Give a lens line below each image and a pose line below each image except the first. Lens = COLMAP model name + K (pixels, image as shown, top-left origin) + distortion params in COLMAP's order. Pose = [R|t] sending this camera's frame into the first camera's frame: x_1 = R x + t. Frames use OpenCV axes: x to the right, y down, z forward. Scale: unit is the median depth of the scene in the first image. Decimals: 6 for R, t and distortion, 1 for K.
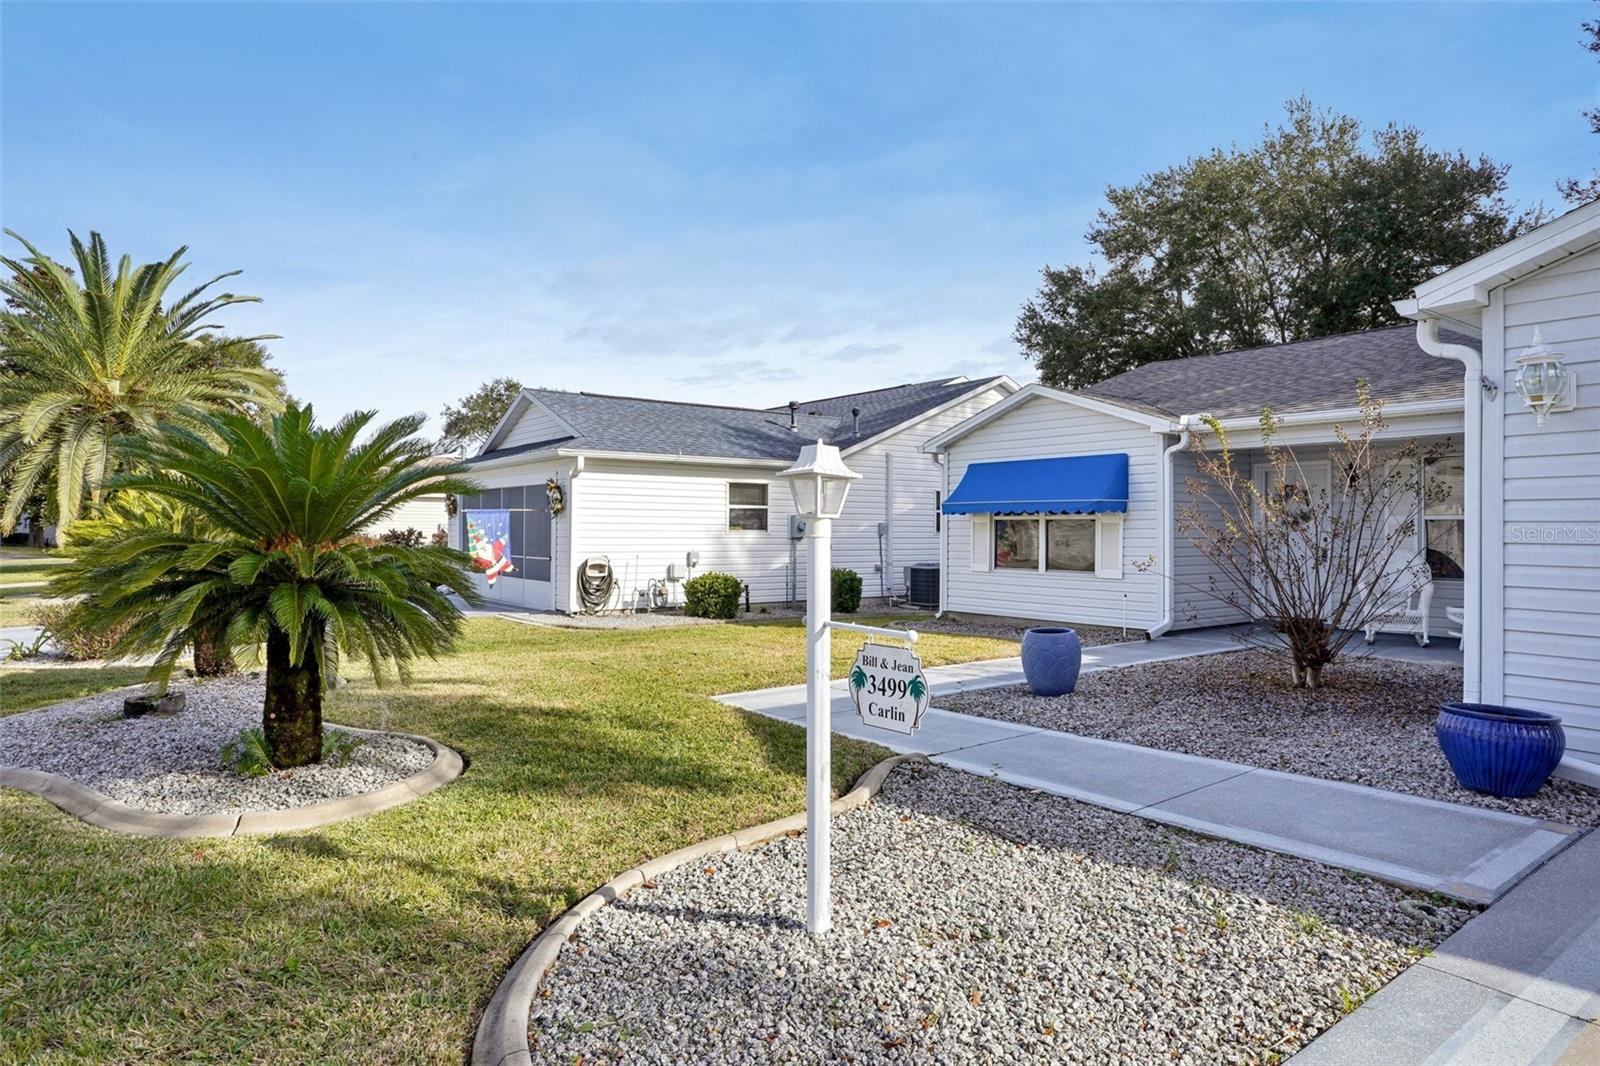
lens RADIAL K [[962.2, 0, 809.5], [0, 962.2, 510.0], [0, 0, 1]] dist [-0.002640, 0.000556]
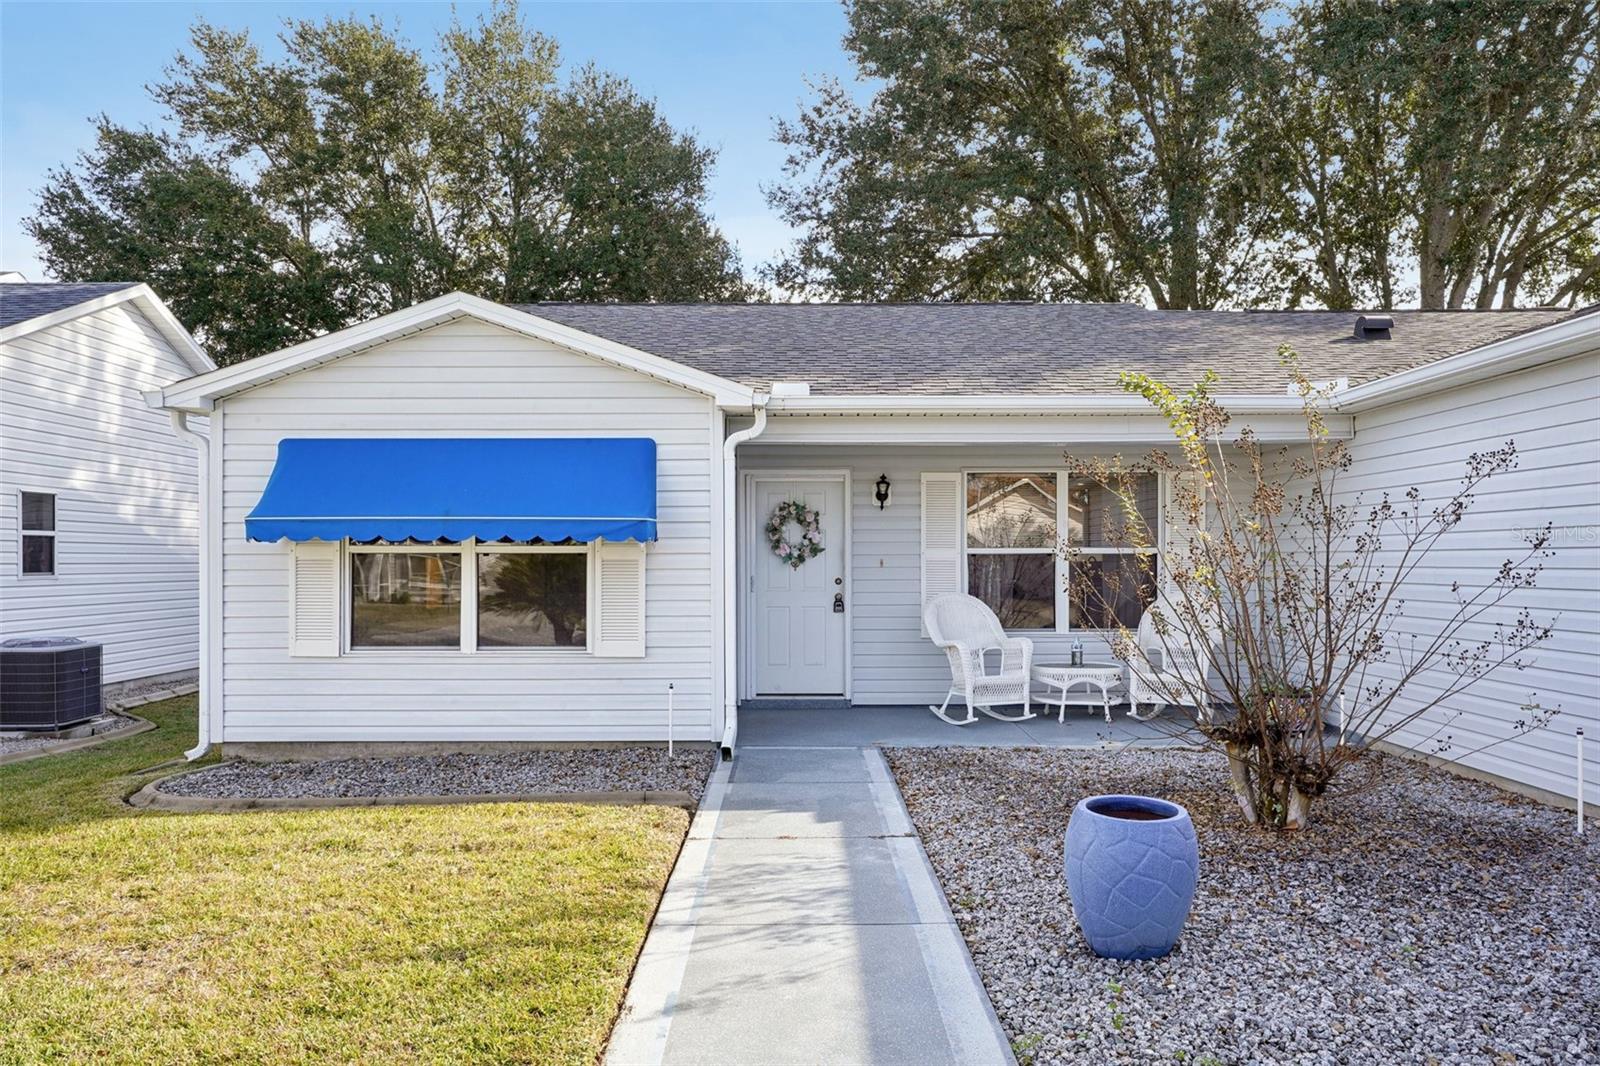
lens RADIAL K [[1177.9, 0, 807.6], [0, 1177.9, 570.4], [0, 0, 1]] dist [0.007799, -0.001216]
pose [[0.598962, -0.011732, 0.800692, -0.141375], [-0.012147, 0.999645, 0.023733, 0.001689], [-0.800686, -0.023941, 0.598606, 0.393281]]
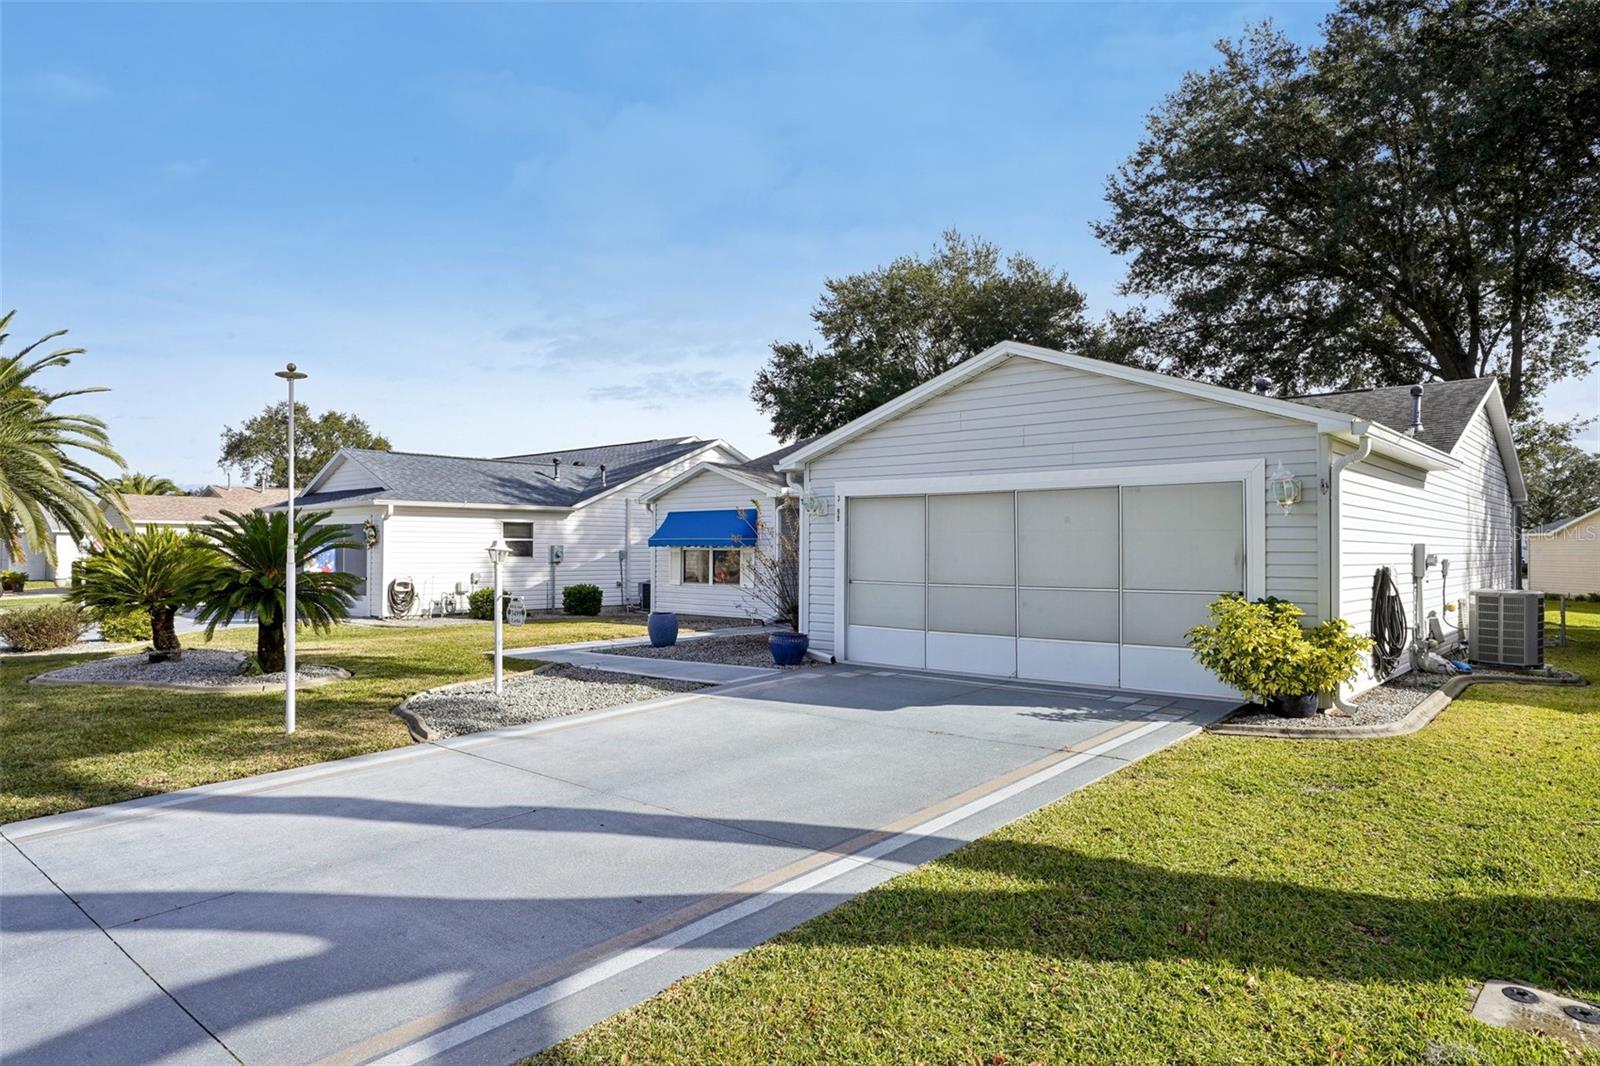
lens RADIAL K [[981.0, 0, 800.0], [0, 981.0, 533.0], [0, 0, 1]] dist [-0.031730, 0.058878]
pose [[0.982635, 0.000175, 0.185551, 0.077770], [-0.001187, 0.999985, 0.005339, -0.022104], [-0.185547, -0.005467, 0.982620, -0.473639]]
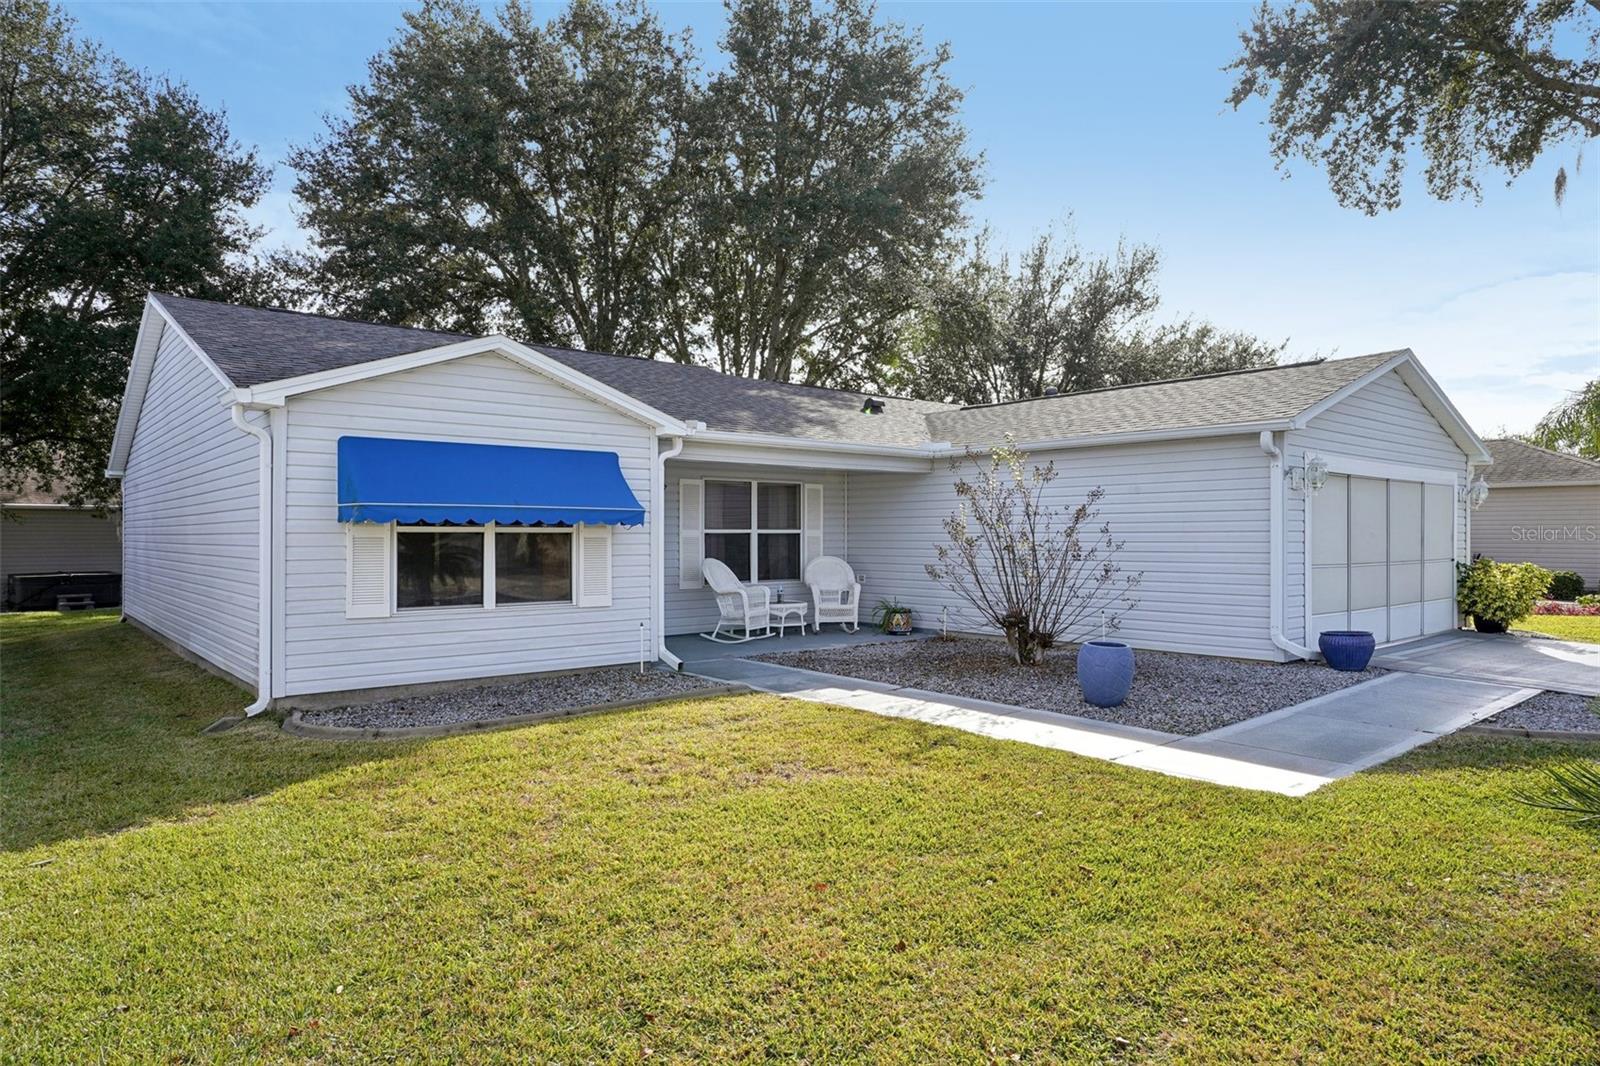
lens RADIAL K [[981.0, 0, 800.0], [0, 981.0, 533.0], [0, 0, 1]] dist [-0.031730, 0.058878]
pose [[-0.061868, -0.002316, 0.998082, -0.405908], [-0.020037, 0.999799, 0.001078, 0.004569], [-0.997883, -0.019932, -0.061902, 0.700522]]
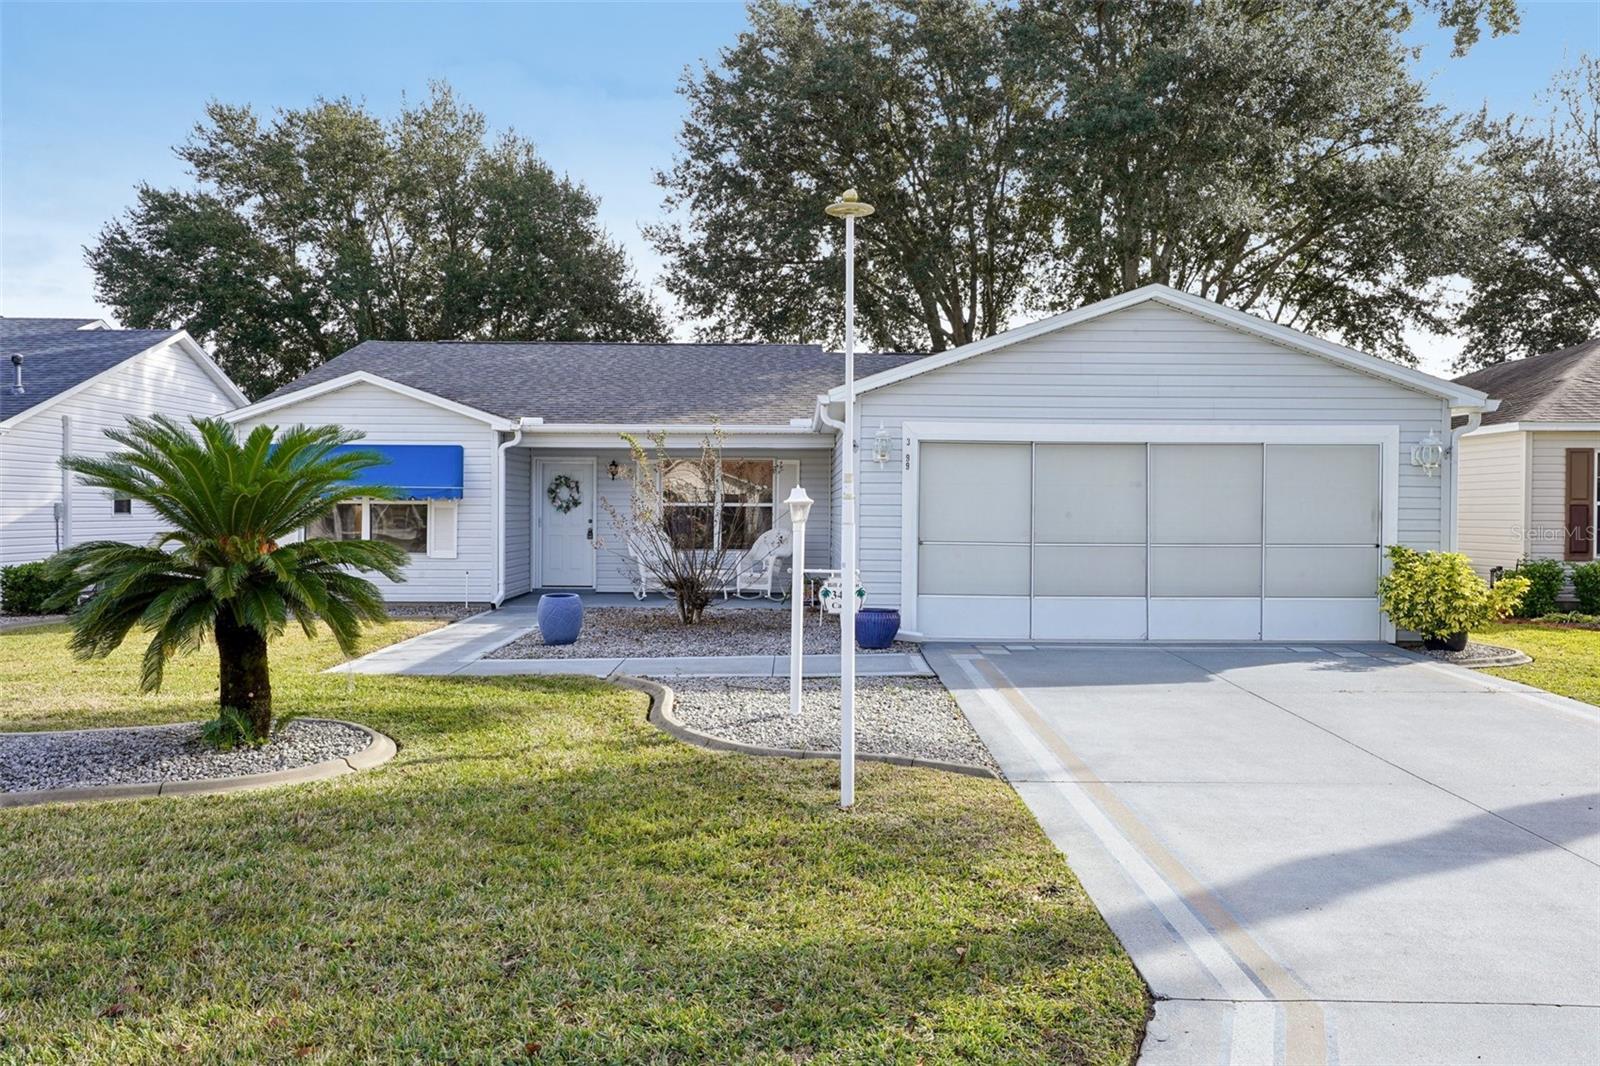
lens RADIAL K [[1201.1, 0, 806.7], [0, 1201.1, 521.0], [0, 0, 1]] dist [0.023512, 0.006154]
pose [[0.604186, -0.009062, 0.796792, -0.423292], [-0.020204, 0.999440, 0.026687, -0.013279], [-0.796587, -0.032222, 0.603664, -0.127019]]
